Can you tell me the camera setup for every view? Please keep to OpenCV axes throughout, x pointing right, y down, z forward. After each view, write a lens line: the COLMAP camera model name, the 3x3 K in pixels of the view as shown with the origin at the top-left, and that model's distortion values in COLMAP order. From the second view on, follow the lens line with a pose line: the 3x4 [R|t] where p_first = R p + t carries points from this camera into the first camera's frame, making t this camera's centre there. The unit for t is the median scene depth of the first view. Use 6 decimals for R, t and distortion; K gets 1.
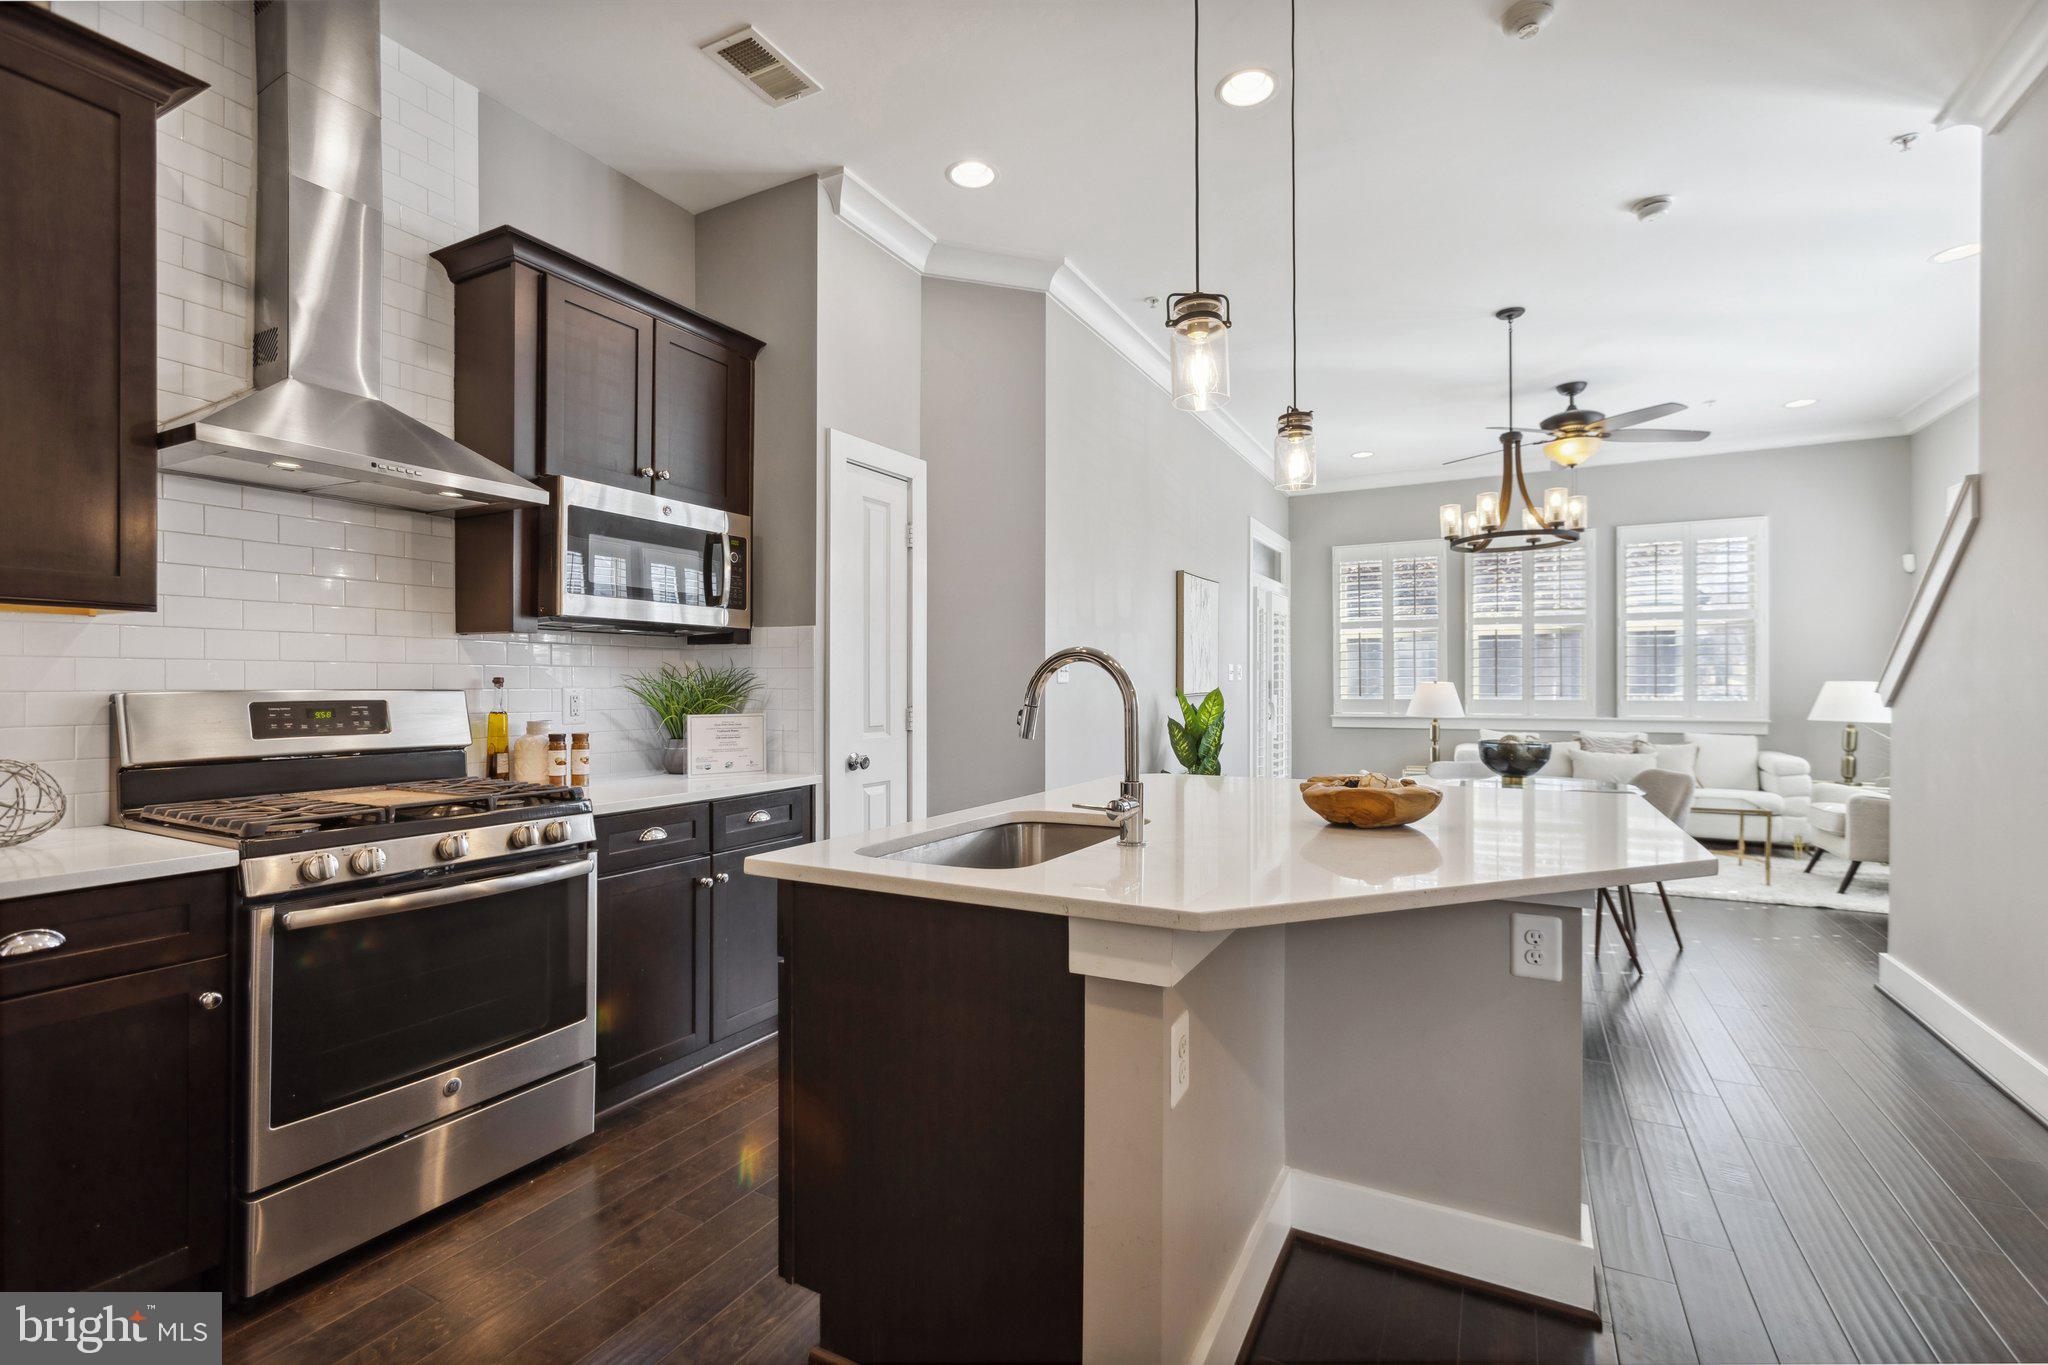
lens RADIAL K [[908.4, 0, 1021.7], [0, 908.4, 676.3], [0, 0, 1]] dist [-0.006857, 0.004351]
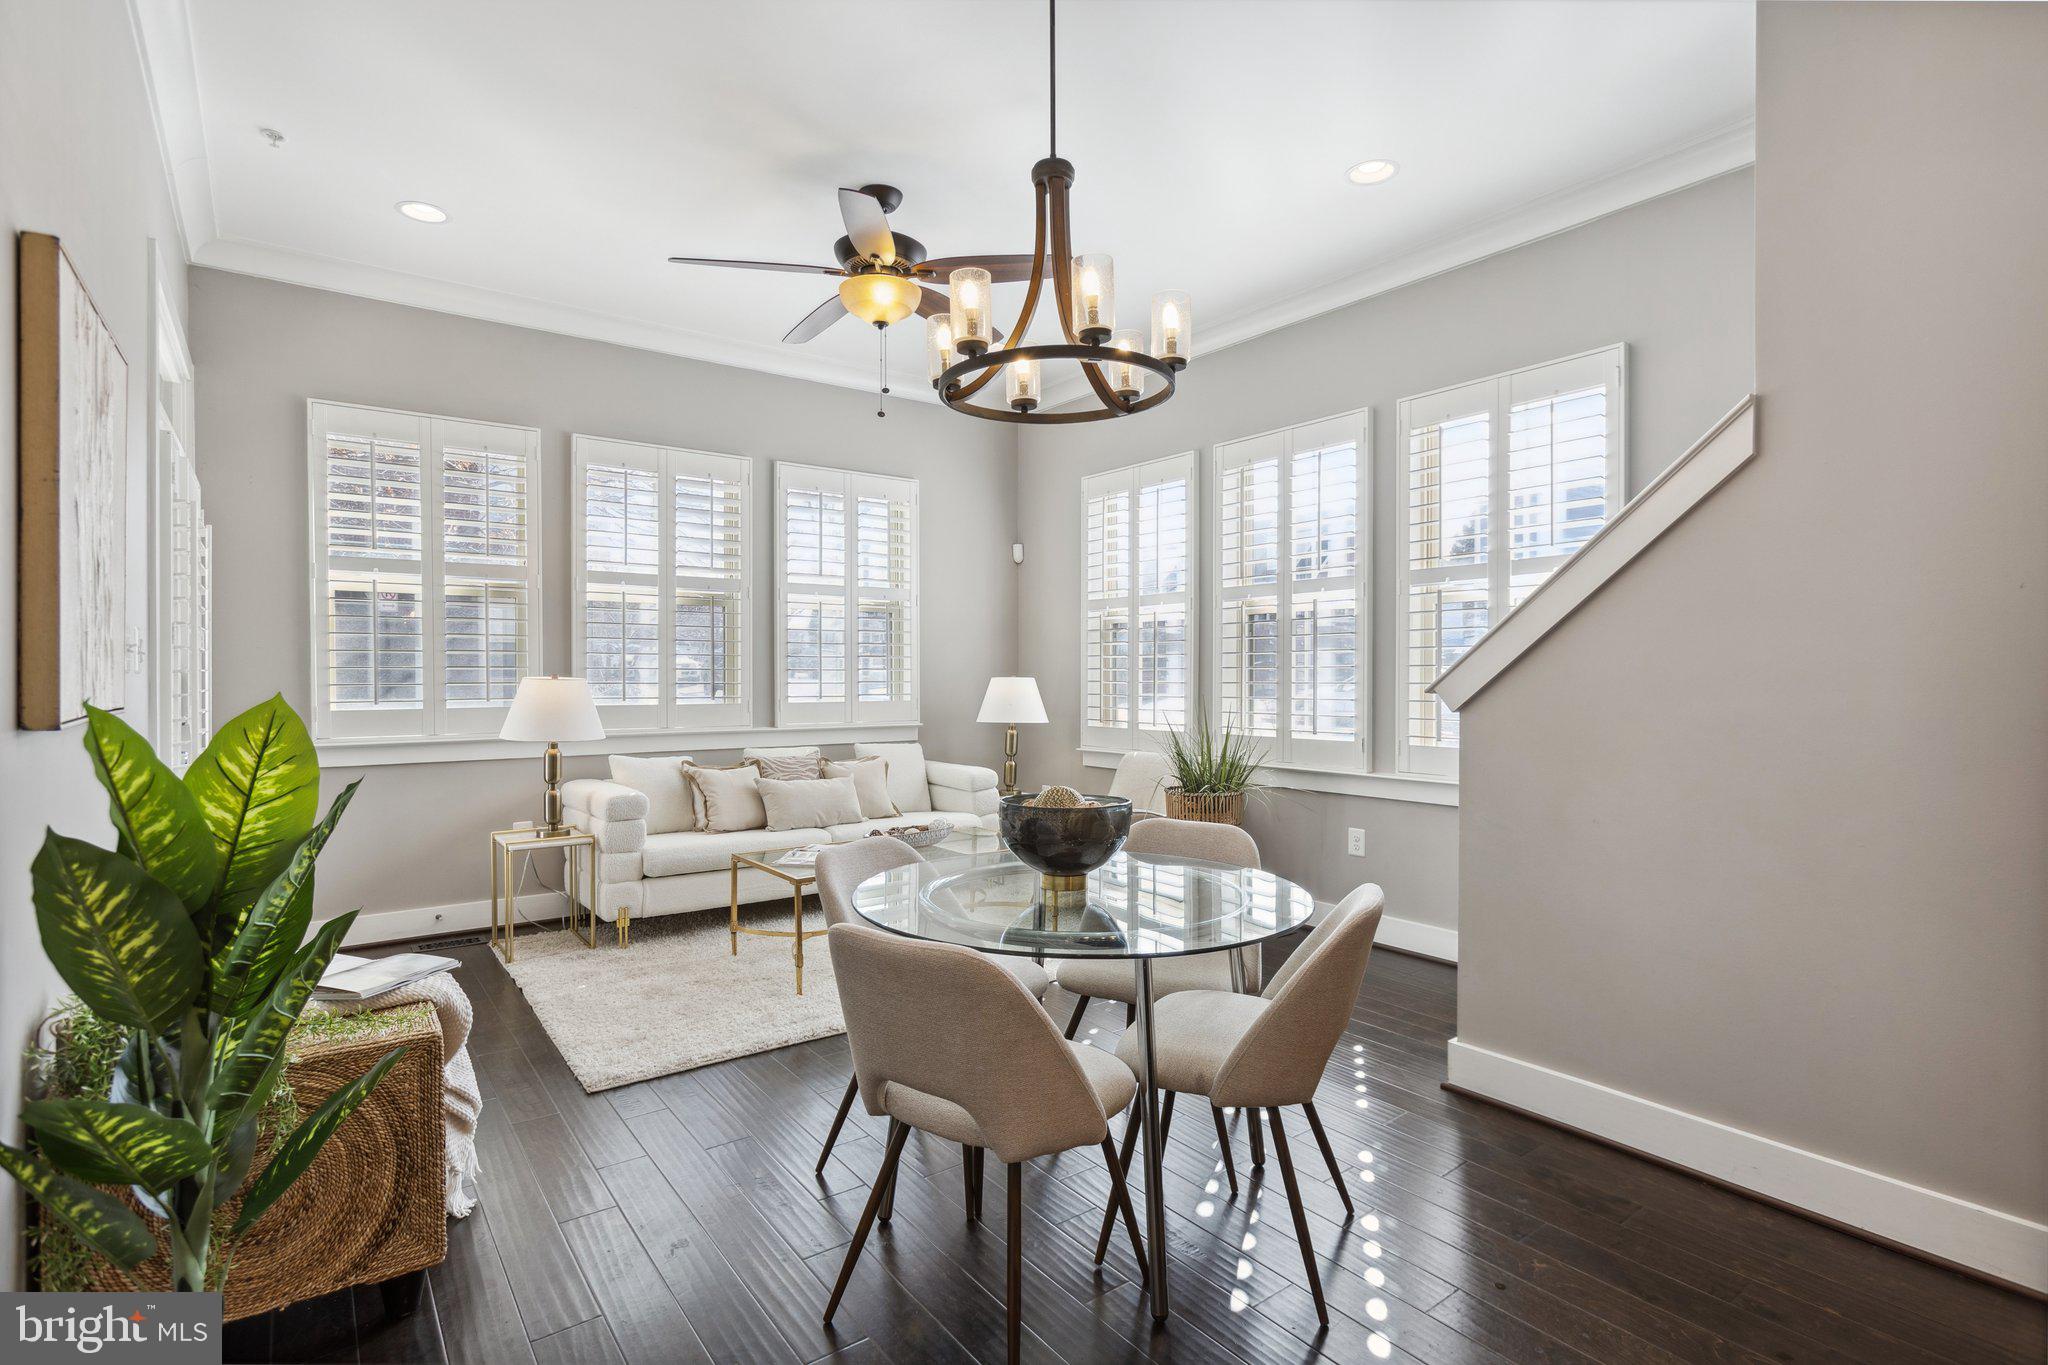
lens RADIAL K [[973.1, 0, 1022.1], [0, 973.1, 687.9], [0, 0, 1]] dist [-0.022384, 0.000359]
pose [[0.418399, -0.005165, 0.908249, 0.044339], [-0.007025, 0.999936, 0.008922, 0.006414], [-0.908236, -0.010113, 0.418336, 0.554437]]
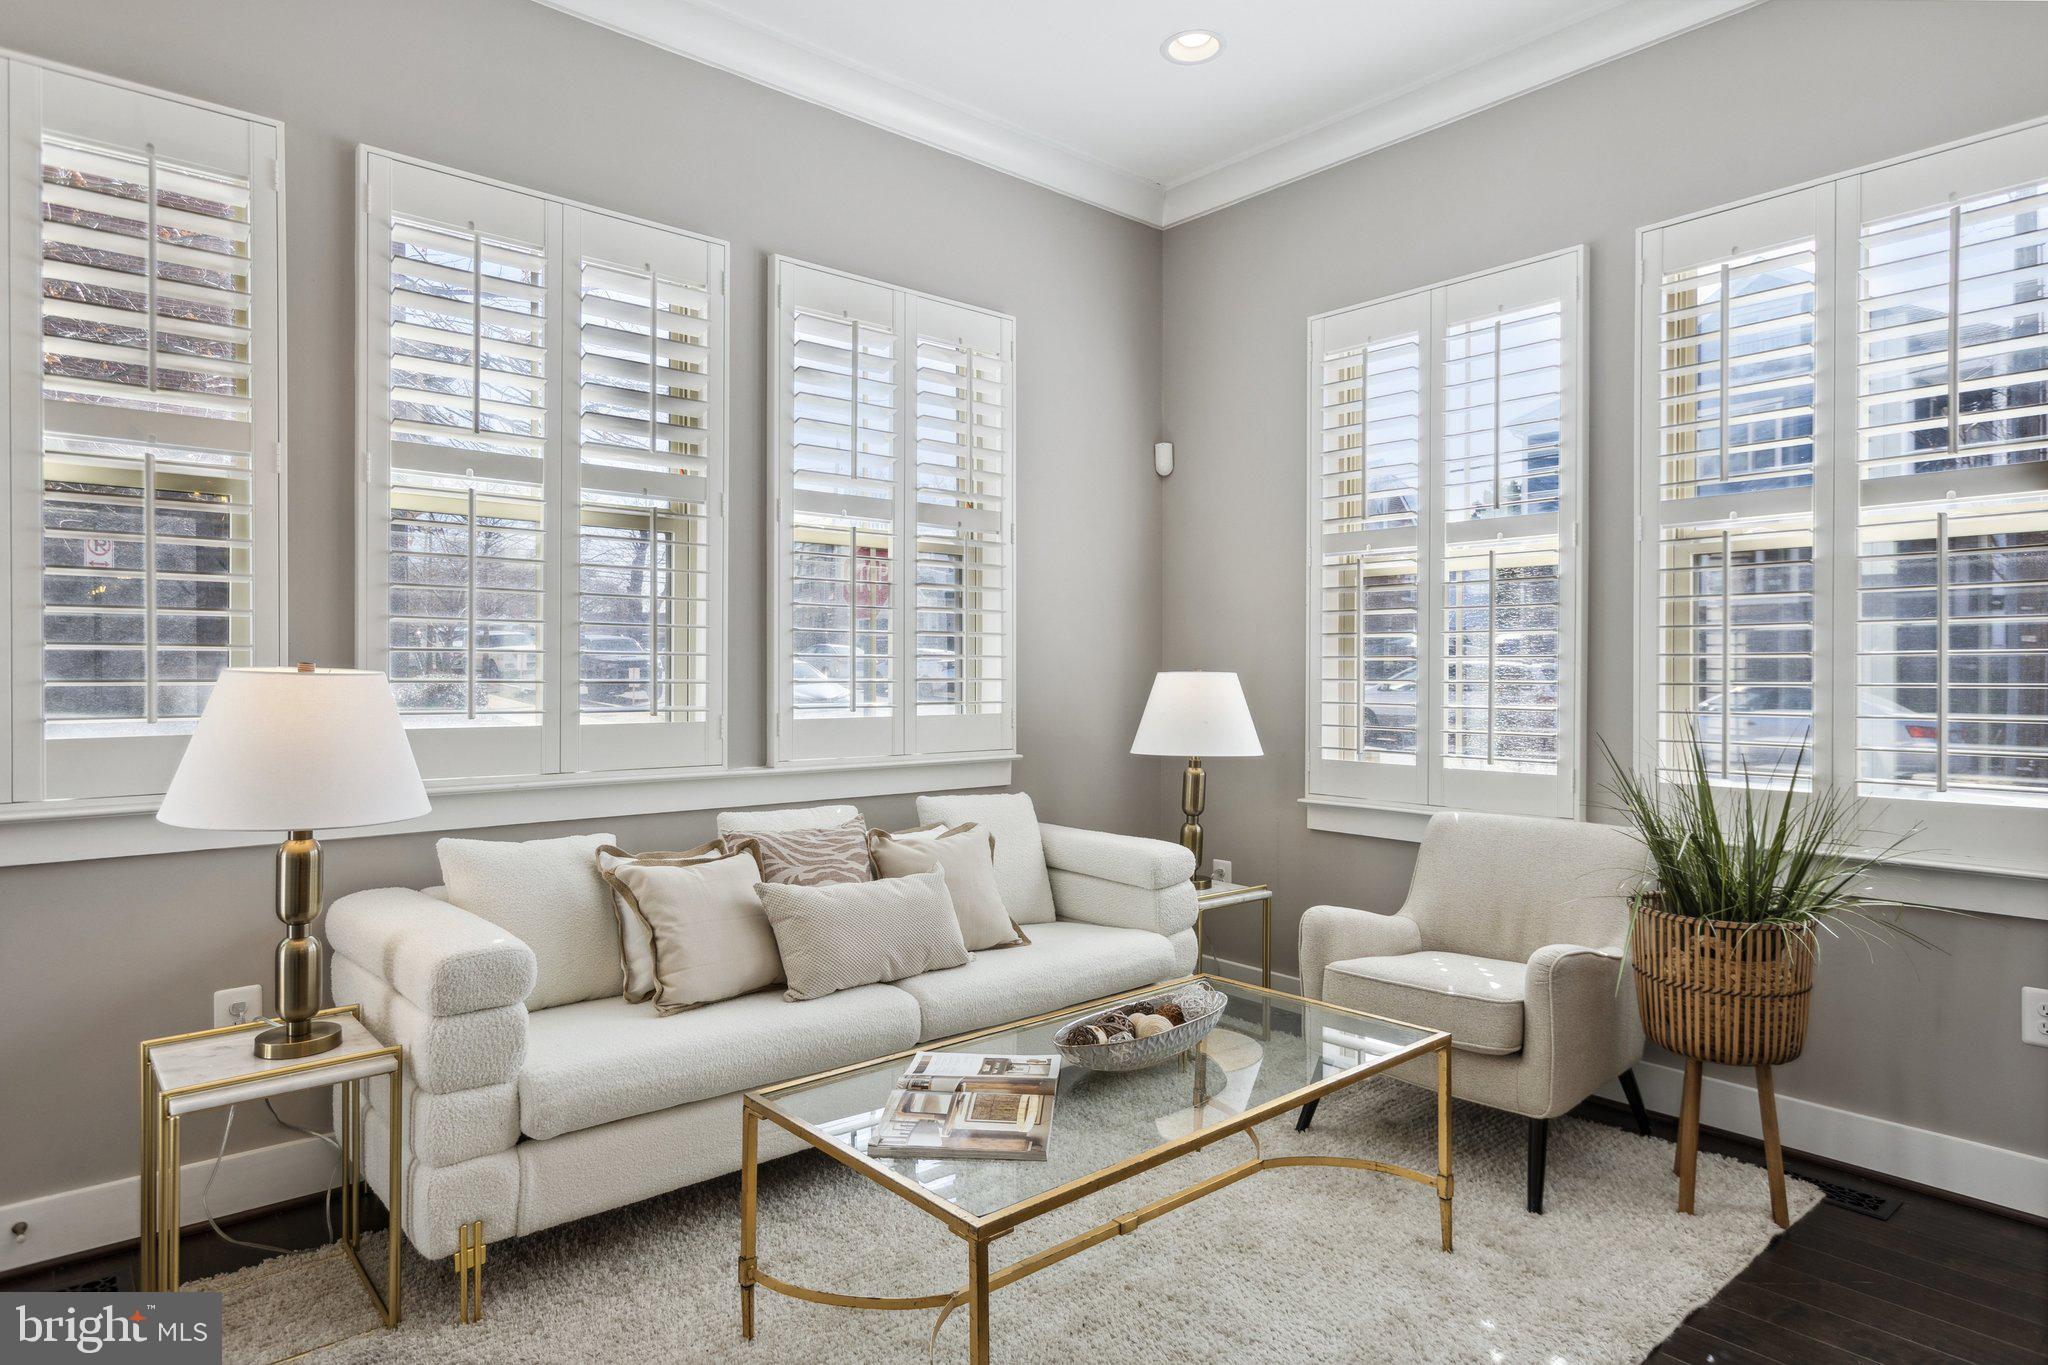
lens RADIAL K [[1187.0, 0, 1029.5], [0, 1187.0, 668.4], [0, 0, 1]] dist [0.005619, -0.000943]
pose [[0.354781, 0.005840, 0.934931, 0.265785], [-0.010517, 0.999942, -0.002255, 0.005355], [-0.934890, -0.009033, 0.354822, 0.806147]]
